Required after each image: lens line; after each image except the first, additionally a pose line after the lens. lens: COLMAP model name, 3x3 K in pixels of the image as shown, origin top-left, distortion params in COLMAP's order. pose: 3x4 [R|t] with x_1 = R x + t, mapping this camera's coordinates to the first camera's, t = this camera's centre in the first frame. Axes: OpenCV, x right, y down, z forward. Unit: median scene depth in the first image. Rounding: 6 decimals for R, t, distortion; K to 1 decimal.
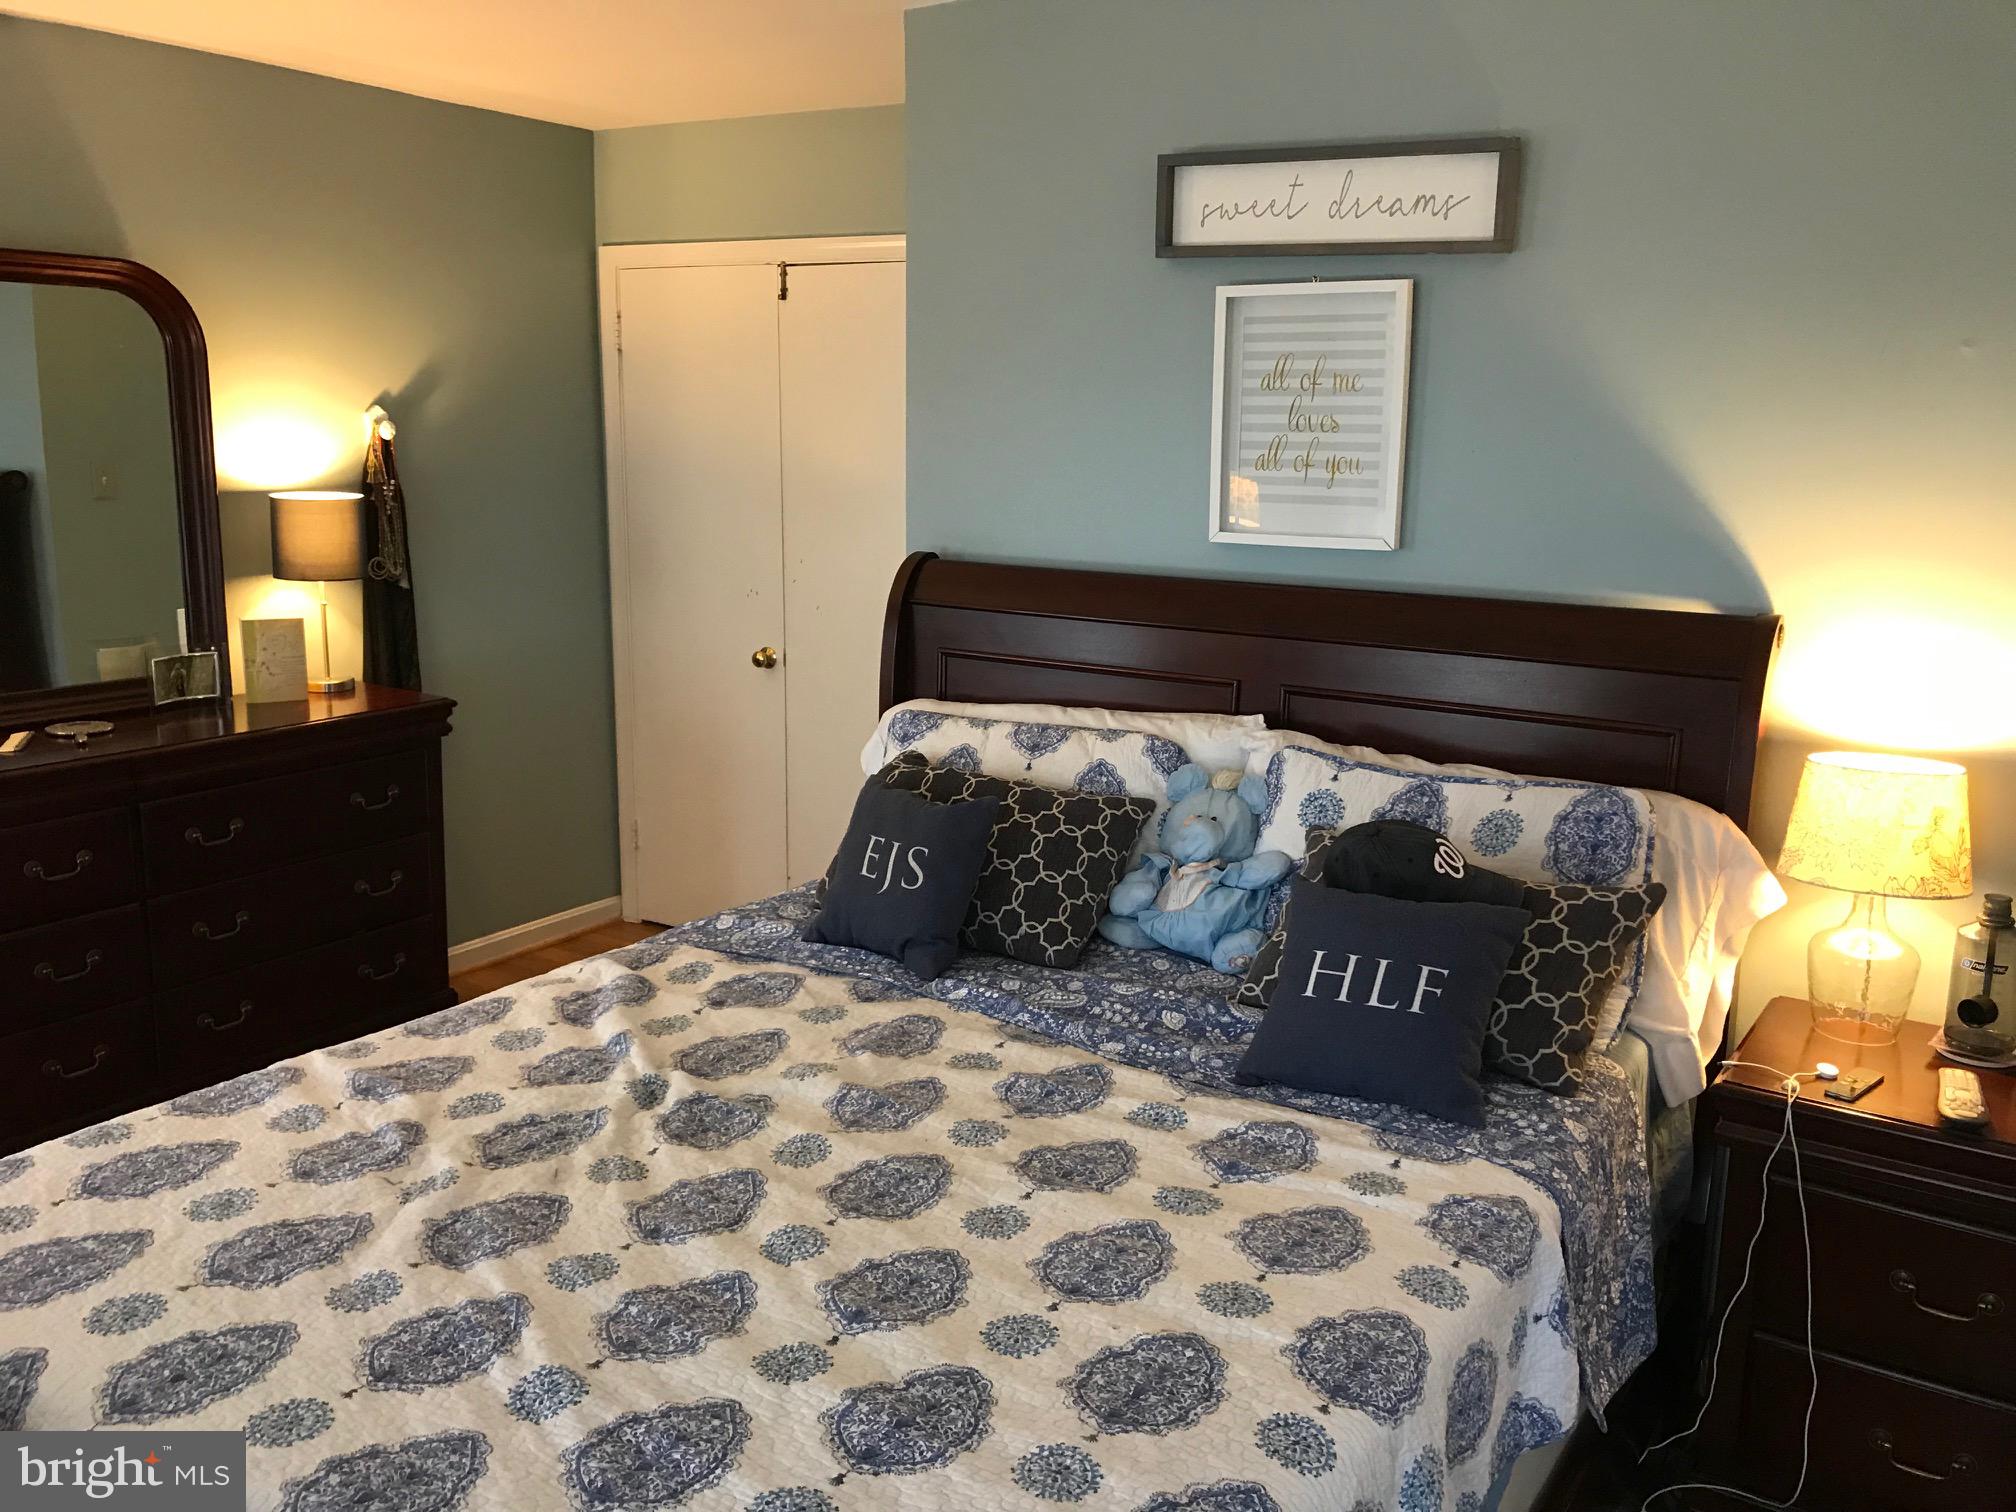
lens RADIAL K [[1659.7, 0, 1006.2], [0, 1659.7, 741.6], [0, 0, 1]] dist [0.056323, -0.051956]
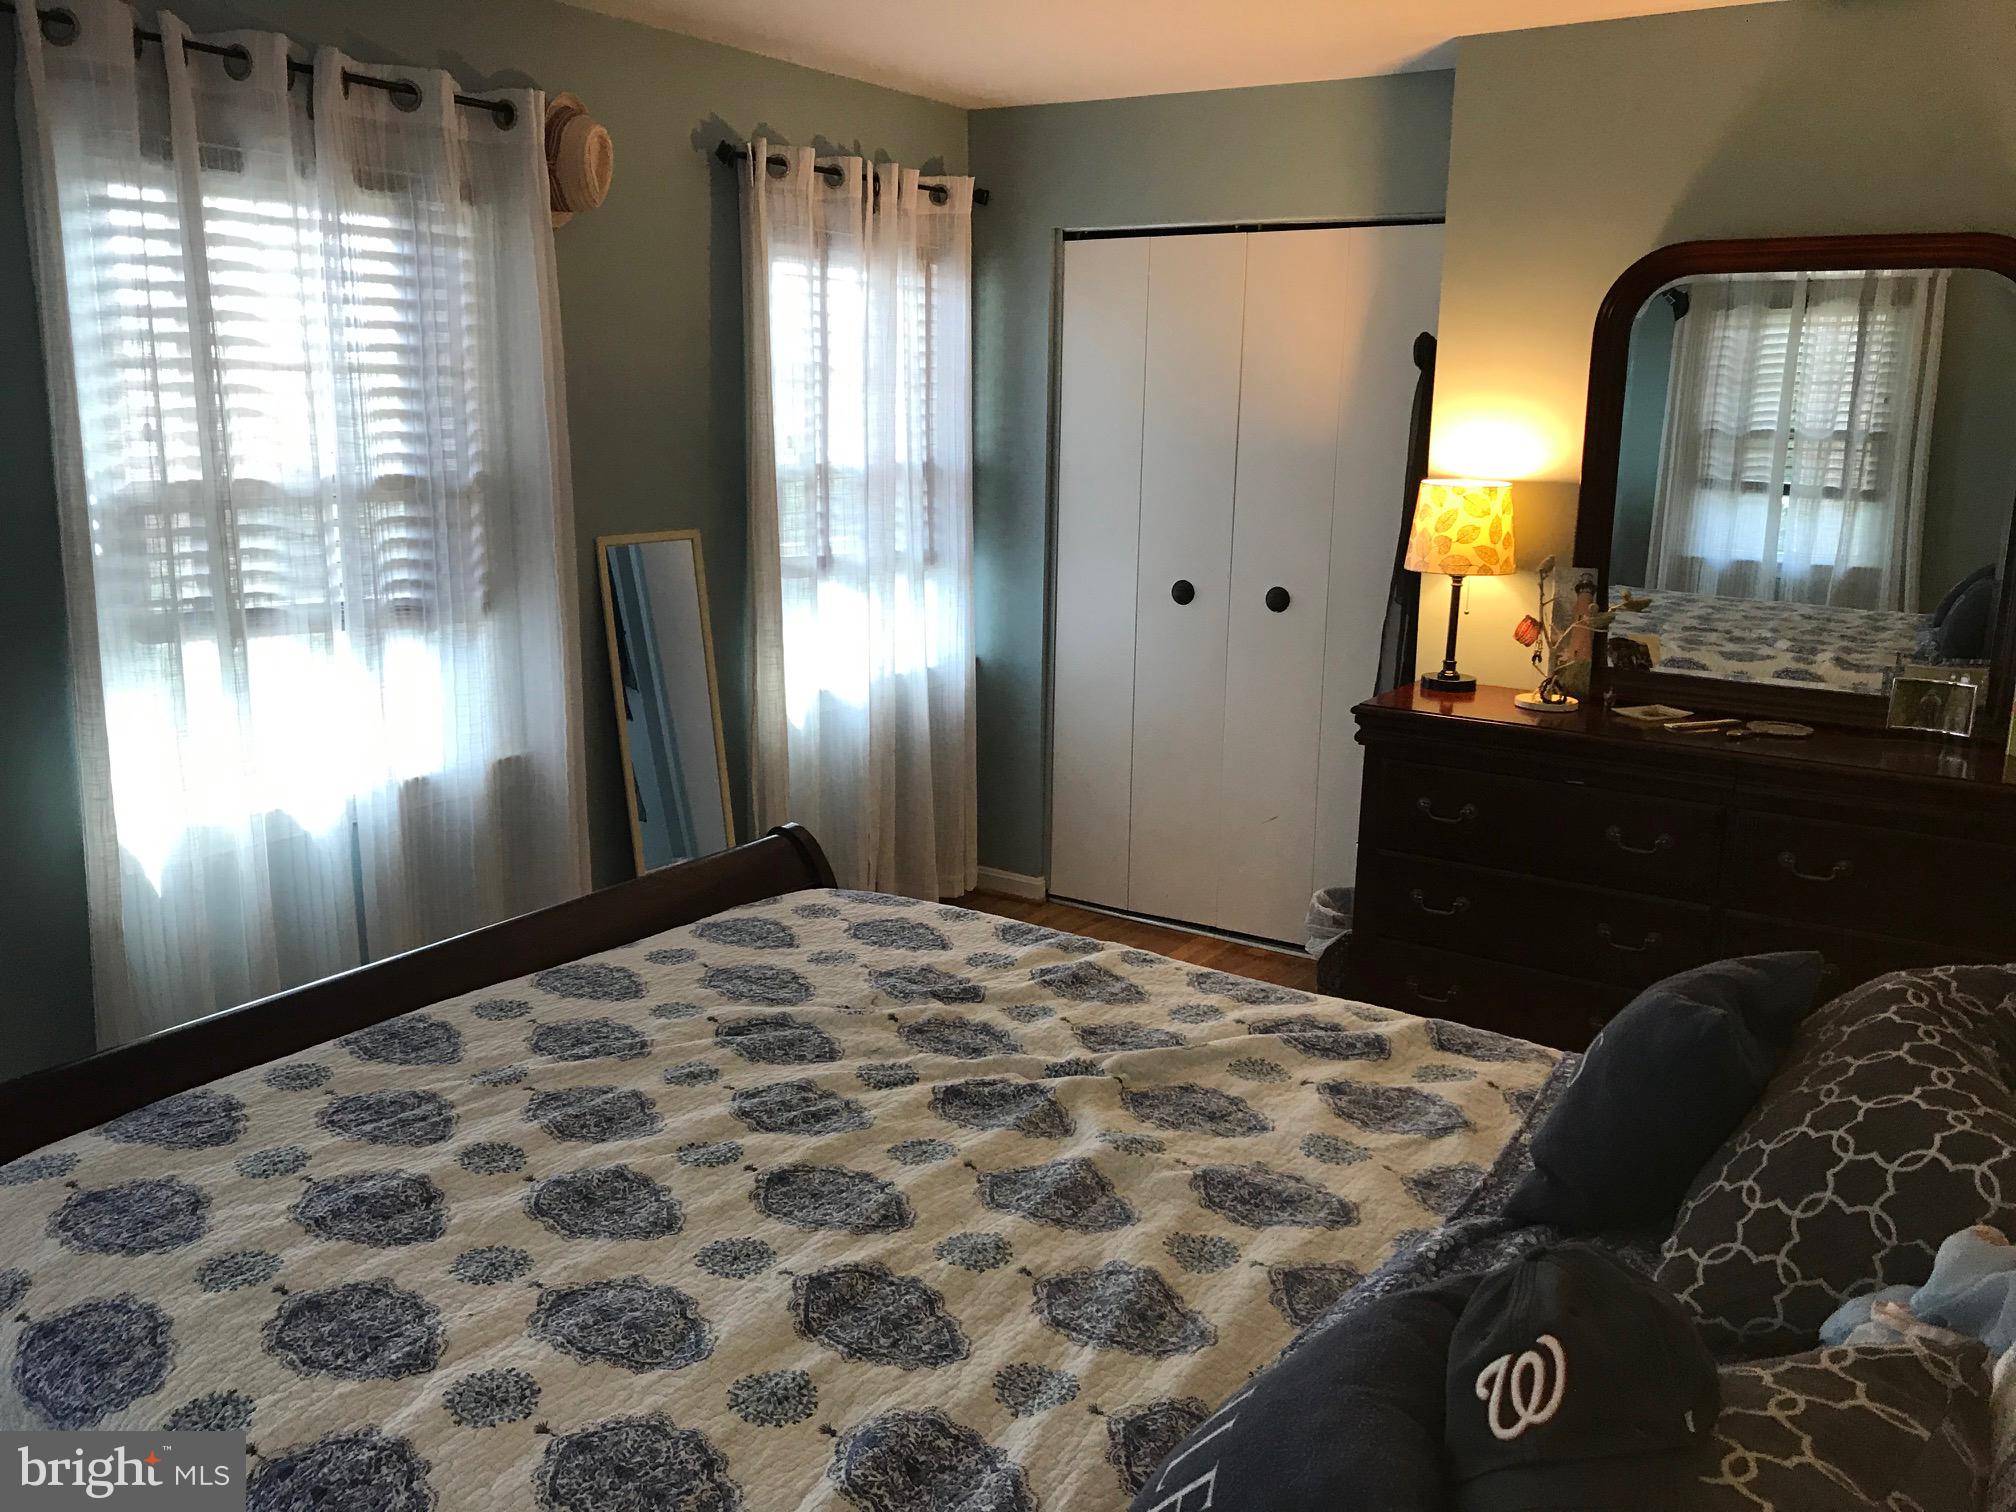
lens RADIAL K [[1738.3, 0, 1066.9], [0, 1738.3, 684.1], [0, 0, 1]] dist [0.039273, -0.003591]
pose [[0.004163, 0.152334, -0.988320, 0.765985], [-0.218606, 0.964563, 0.147751, -0.157872], [0.975804, 0.215438, 0.037317, 0.955280]]
